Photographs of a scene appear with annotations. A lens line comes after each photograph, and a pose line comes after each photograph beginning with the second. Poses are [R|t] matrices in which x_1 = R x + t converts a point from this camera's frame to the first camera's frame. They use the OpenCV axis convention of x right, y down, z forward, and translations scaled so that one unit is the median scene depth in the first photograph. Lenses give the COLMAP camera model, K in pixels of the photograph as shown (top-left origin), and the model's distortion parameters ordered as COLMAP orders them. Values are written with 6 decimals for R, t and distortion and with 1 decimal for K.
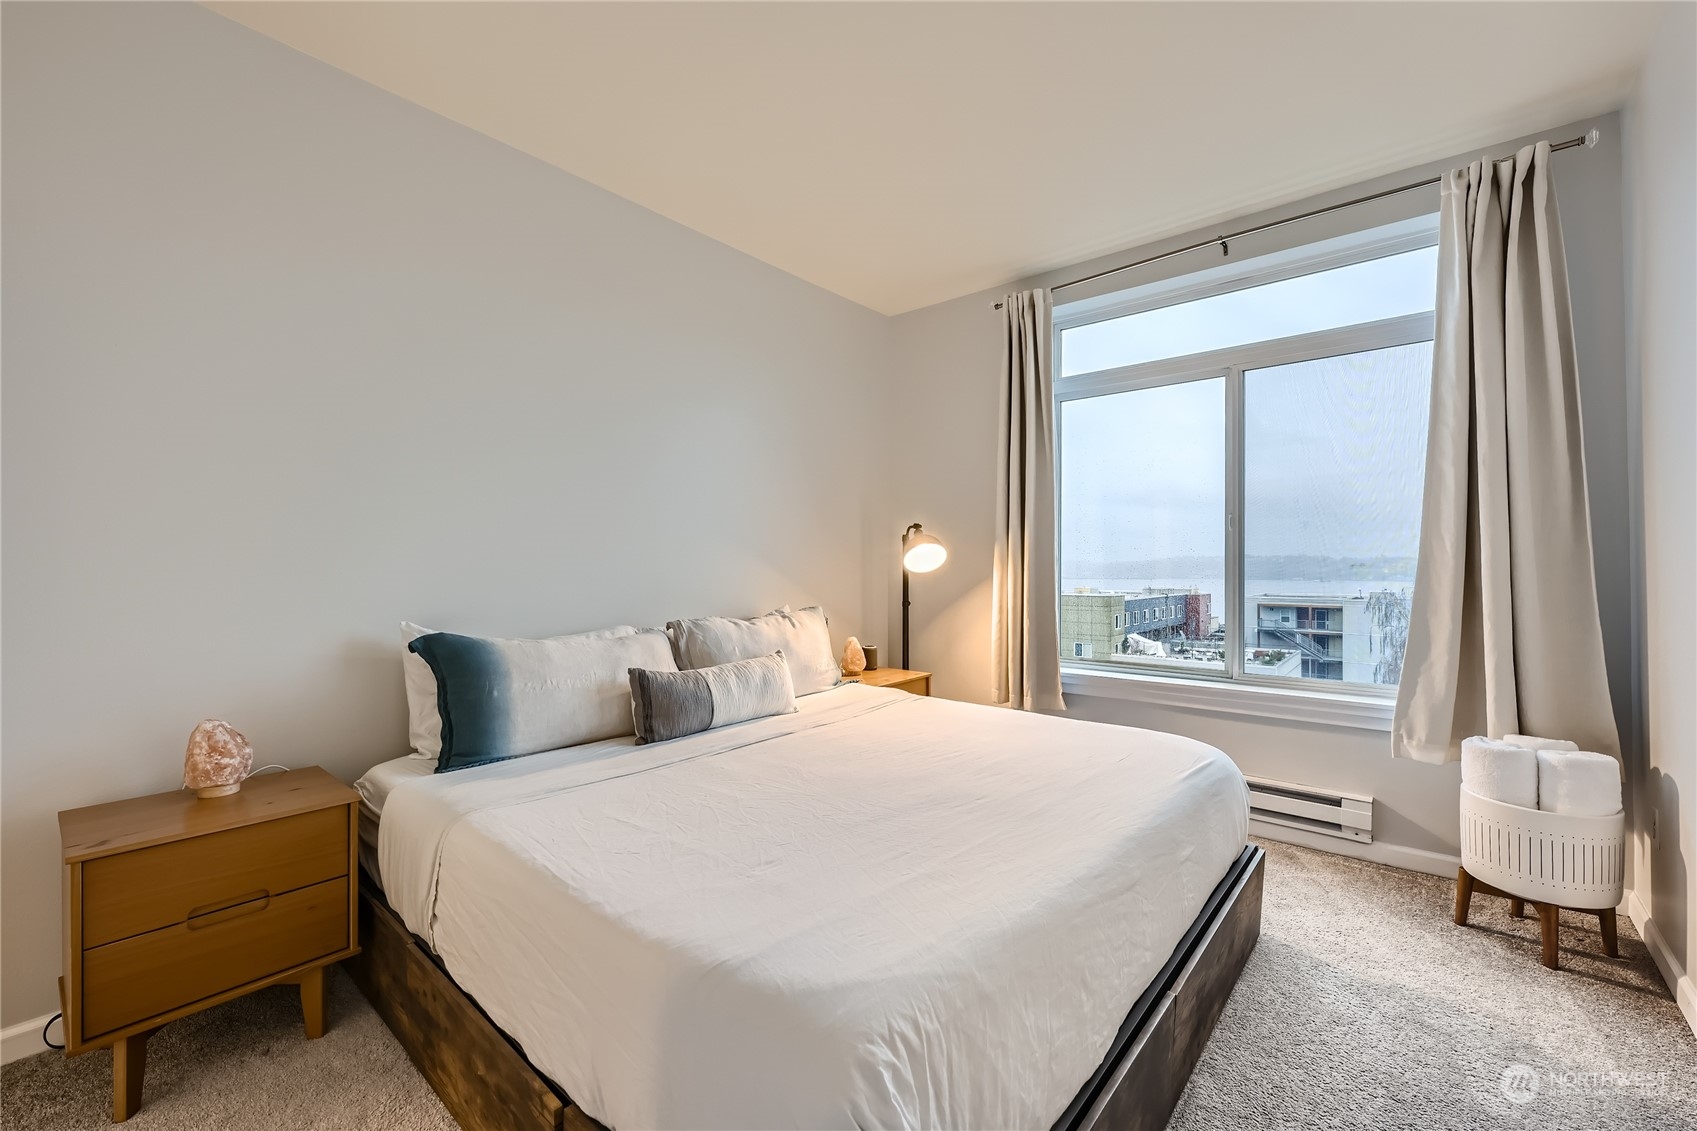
lens RADIAL K [[679.2, 0, 842.5], [0, 679.2, 574.7], [0, 0, 1]] dist [0.000451, 0.000064]
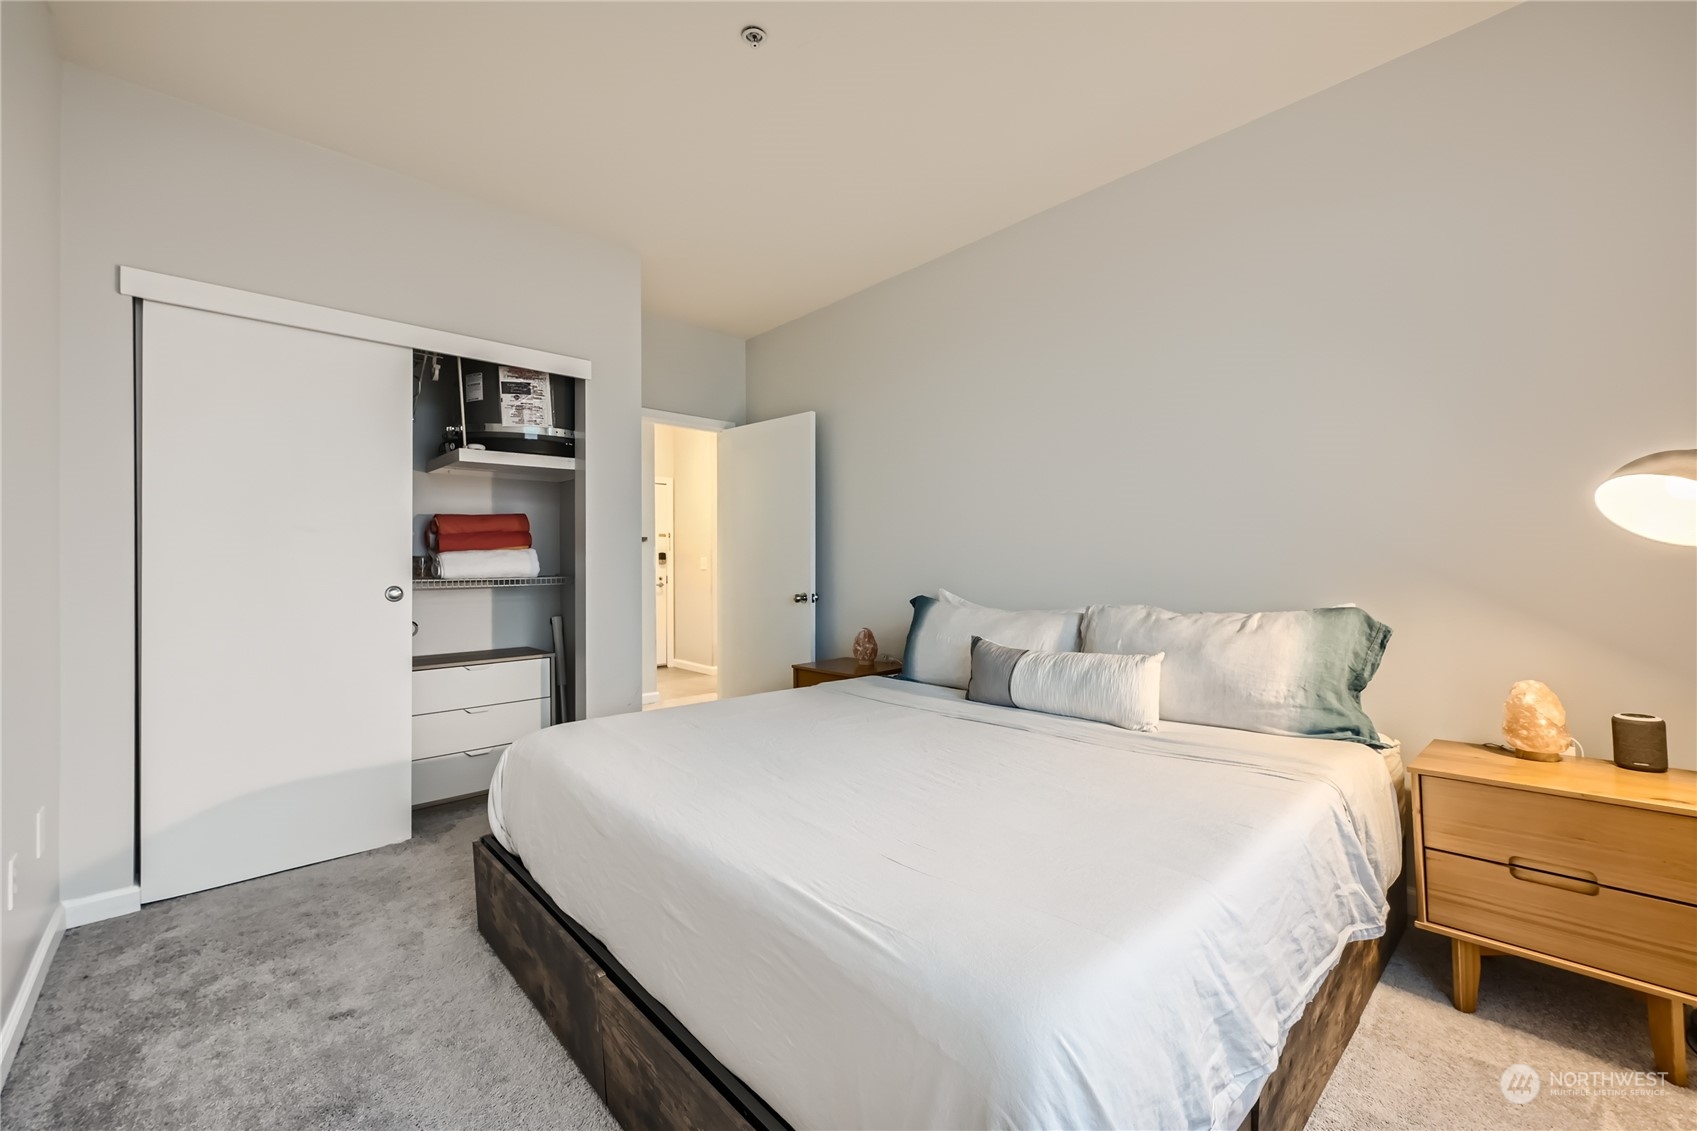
lens RADIAL K [[706.0, 0, 848.5], [0, 706.0, 565.5], [0, 0, 1]] dist [0.000464, 0.000054]
pose [[-0.114800, -0.001491, -0.993387, 0.895252], [-0.002818, 0.999995, -0.001175, 0.022359], [0.993385, 0.002665, -0.114804, 0.915183]]
